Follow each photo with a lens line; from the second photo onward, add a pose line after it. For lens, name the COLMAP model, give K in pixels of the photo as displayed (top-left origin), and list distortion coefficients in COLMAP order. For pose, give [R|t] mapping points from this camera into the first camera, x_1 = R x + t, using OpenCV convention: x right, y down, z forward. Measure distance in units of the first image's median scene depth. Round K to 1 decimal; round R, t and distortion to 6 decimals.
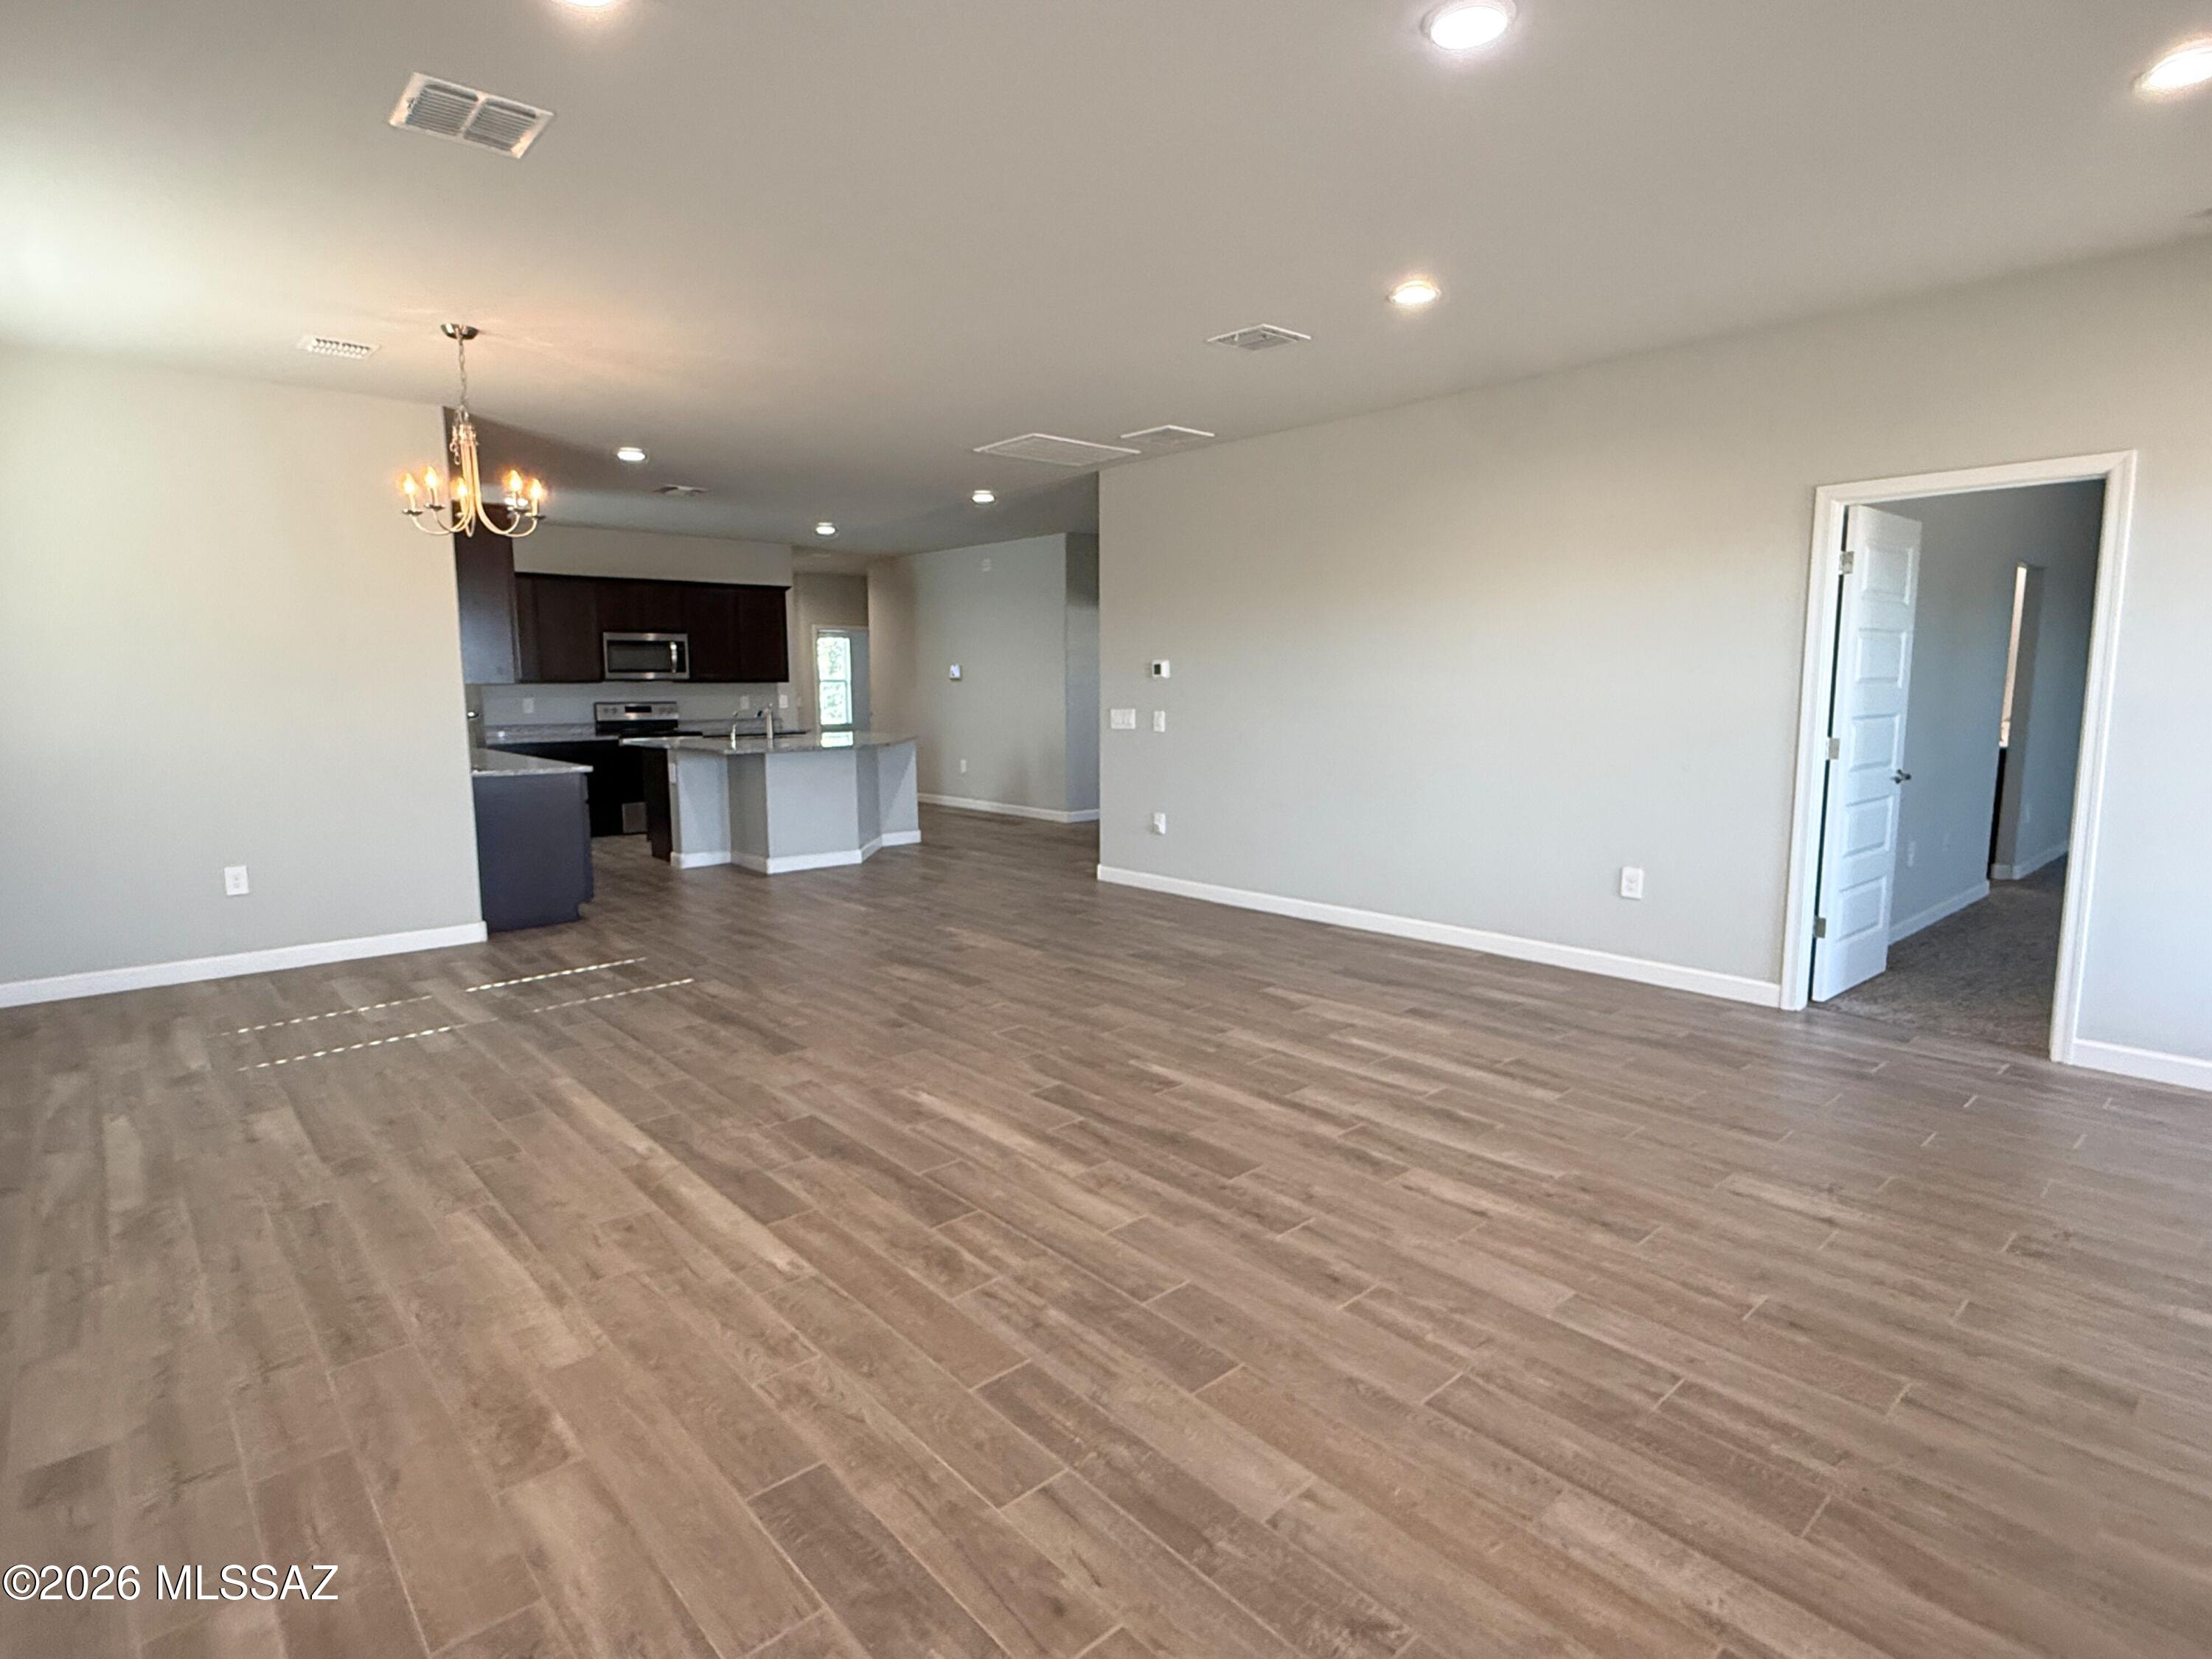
lens RADIAL K [[1145.5, 0, 1088.6], [0, 1145.5, 828.0], [0, 0, 1]] dist [-0.000105, 0.000148]
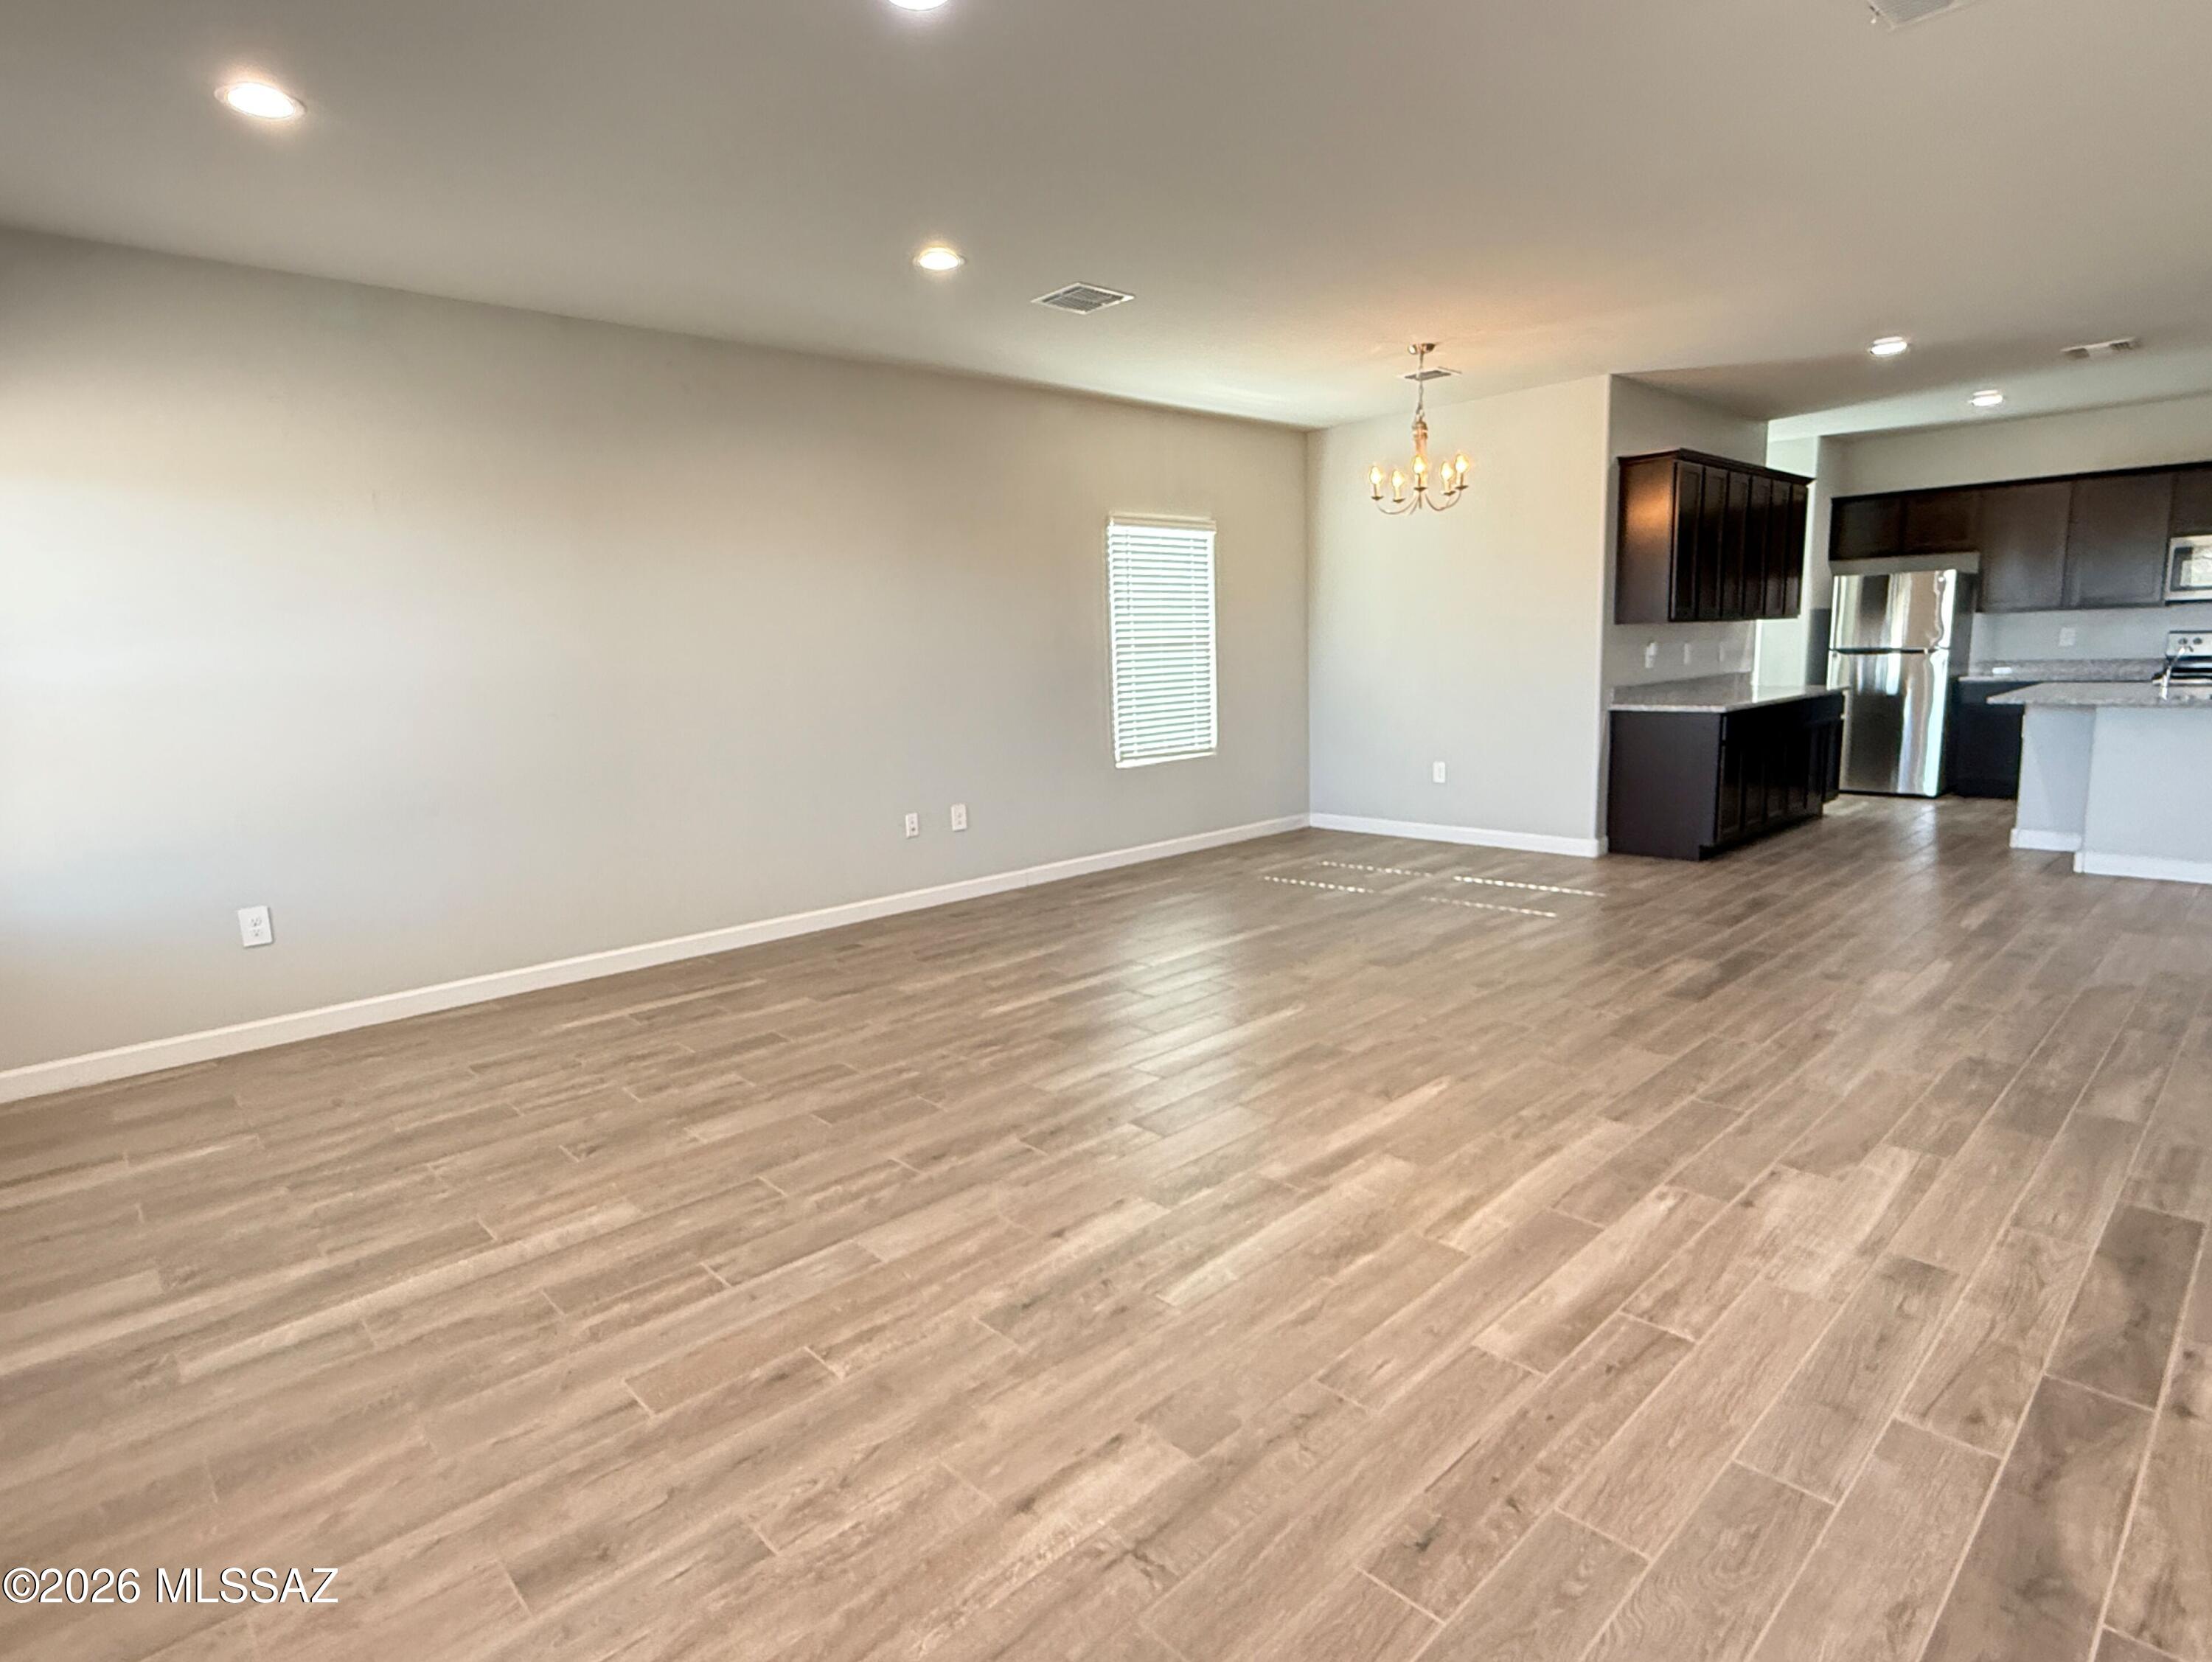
lens RADIAL K [[1179.1, 0, 1106.0], [0, 1179.1, 831.0], [0, 0, 1]] dist [-0.001162, -0.000164]
pose [[0.033106, 0.157424, -0.986976, 0.991734], [-0.094317, 0.983602, 0.153722, -0.098258], [0.994992, 0.088000, 0.047411, 0.795945]]
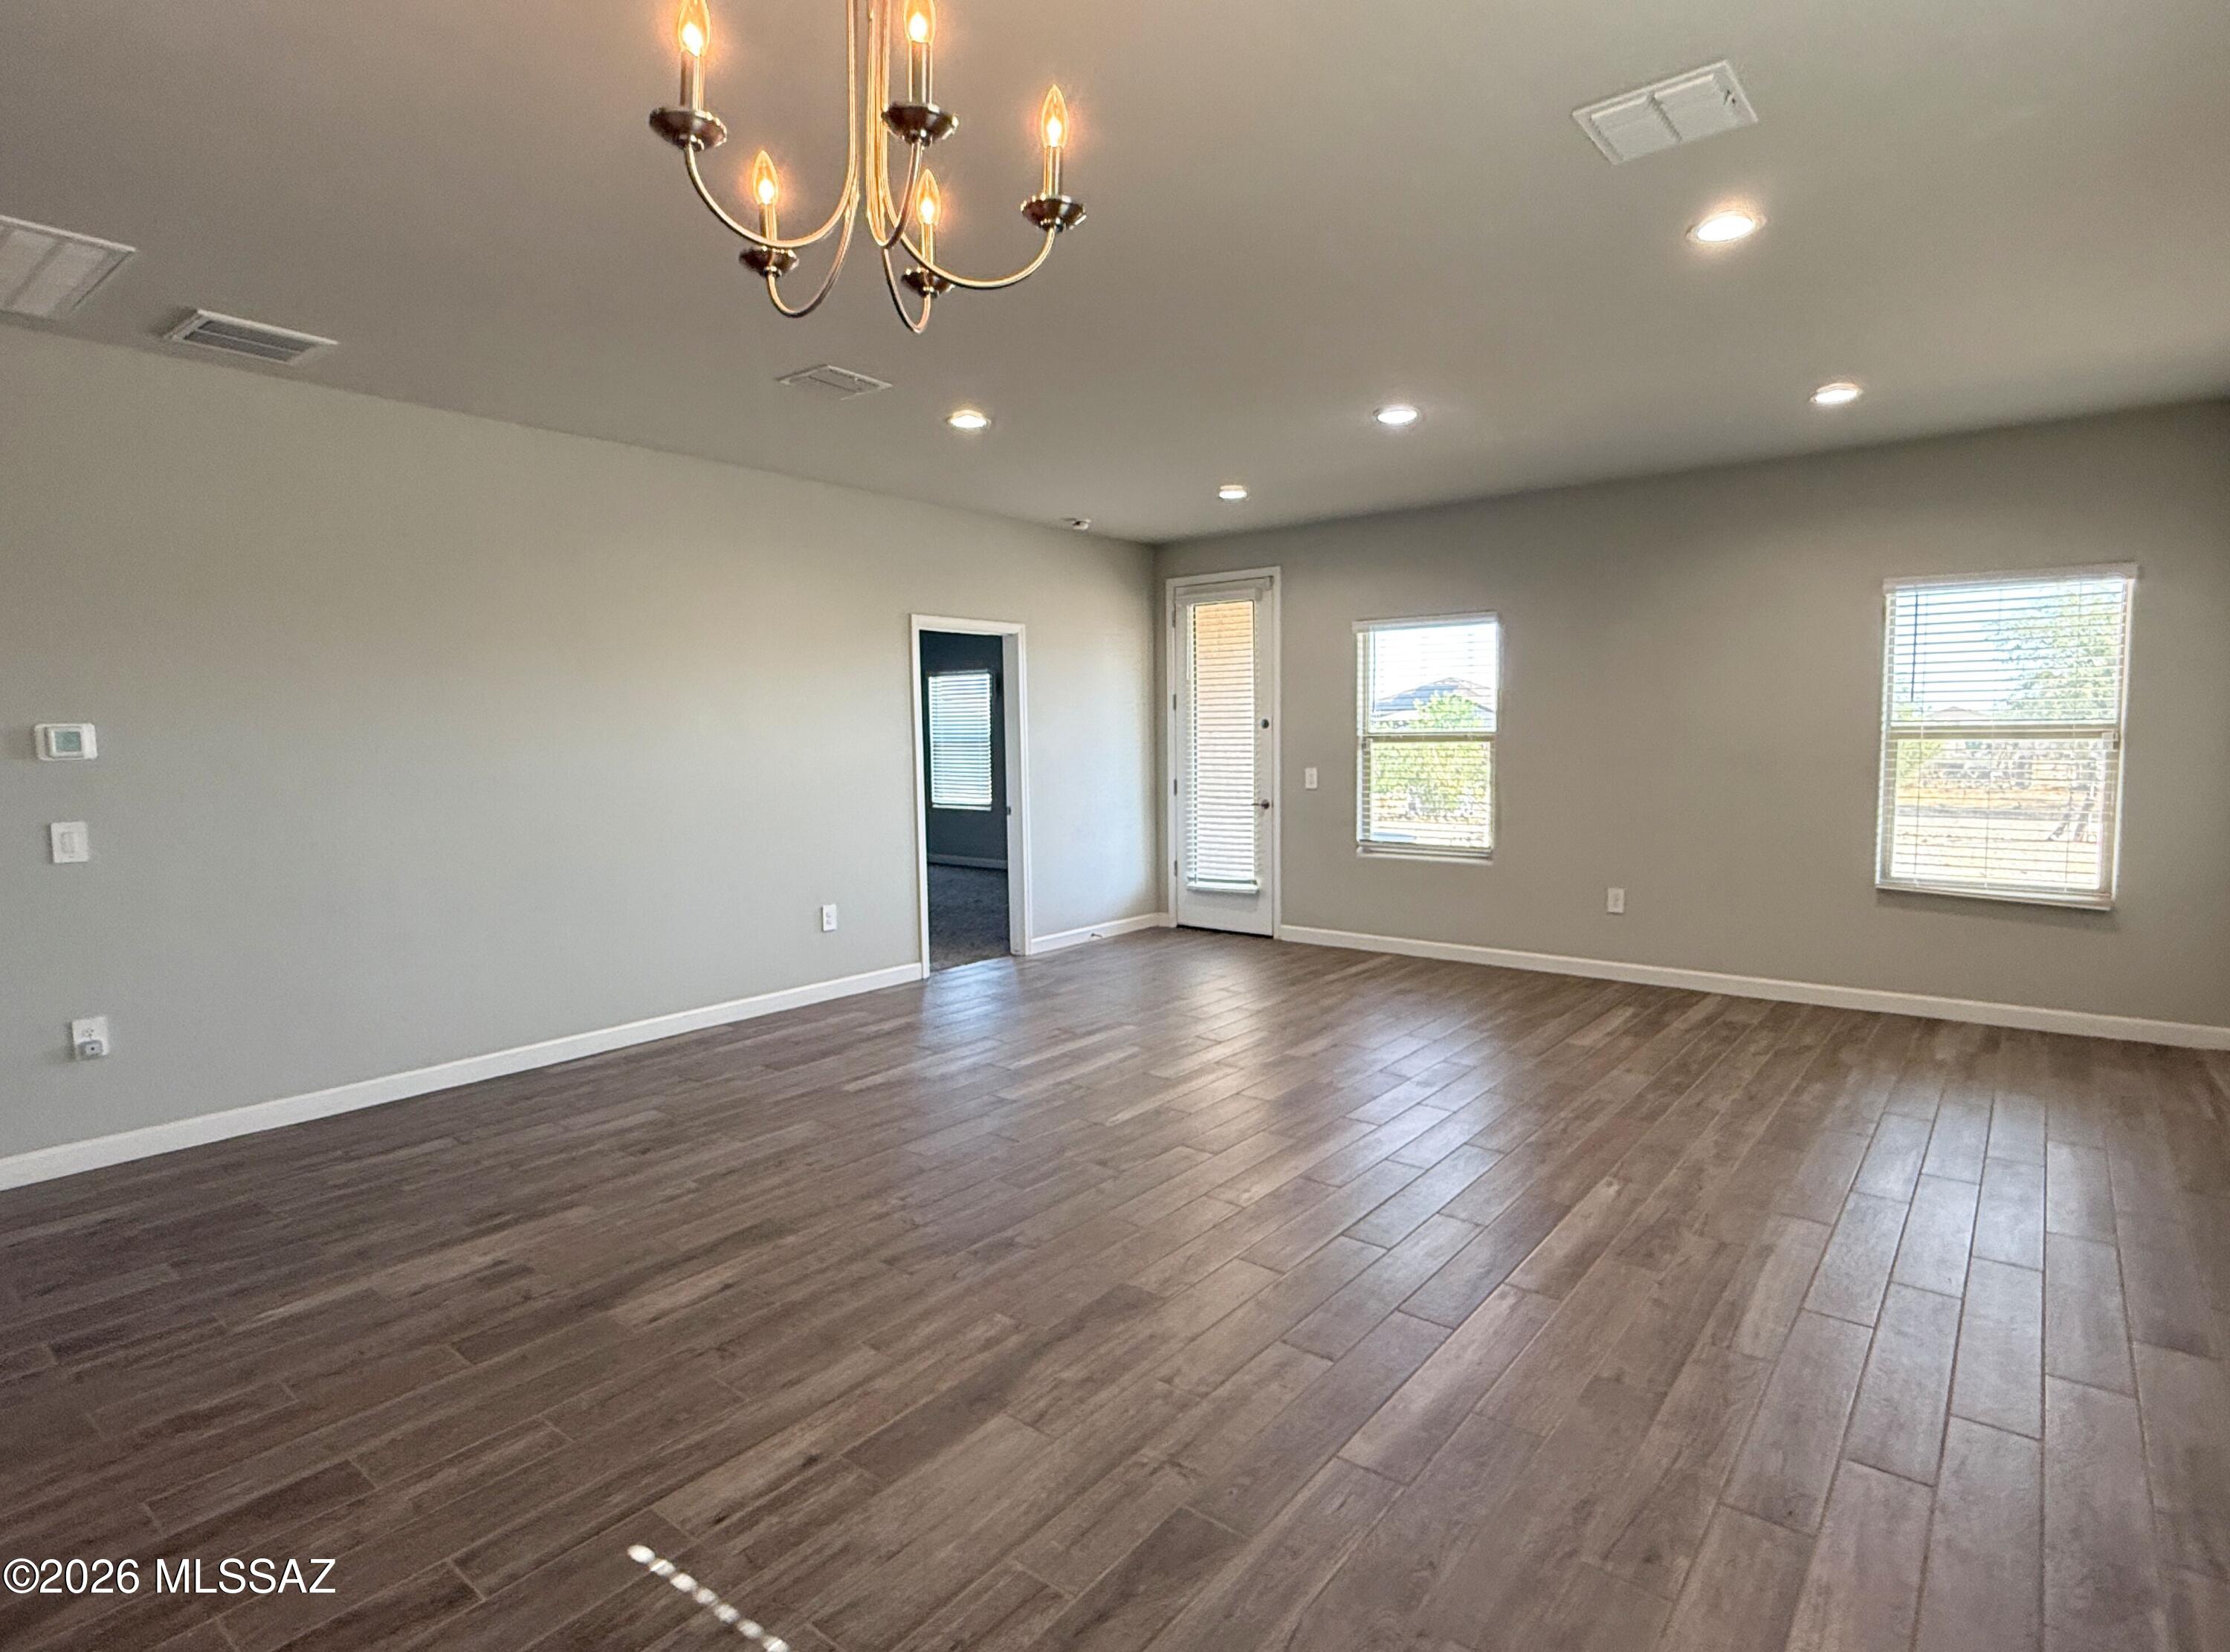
lens RADIAL K [[1153.2, 0, 1115.0], [0, 1153.2, 826.0], [0, 0, 1]] dist [-0.000370, 0.000399]
pose [[-0.169638, -0.073511, 0.982761, -1.076997], [0.139861, 0.985325, 0.097844, -0.175150], [-0.975532, 0.154048, -0.156867, 1.277993]]
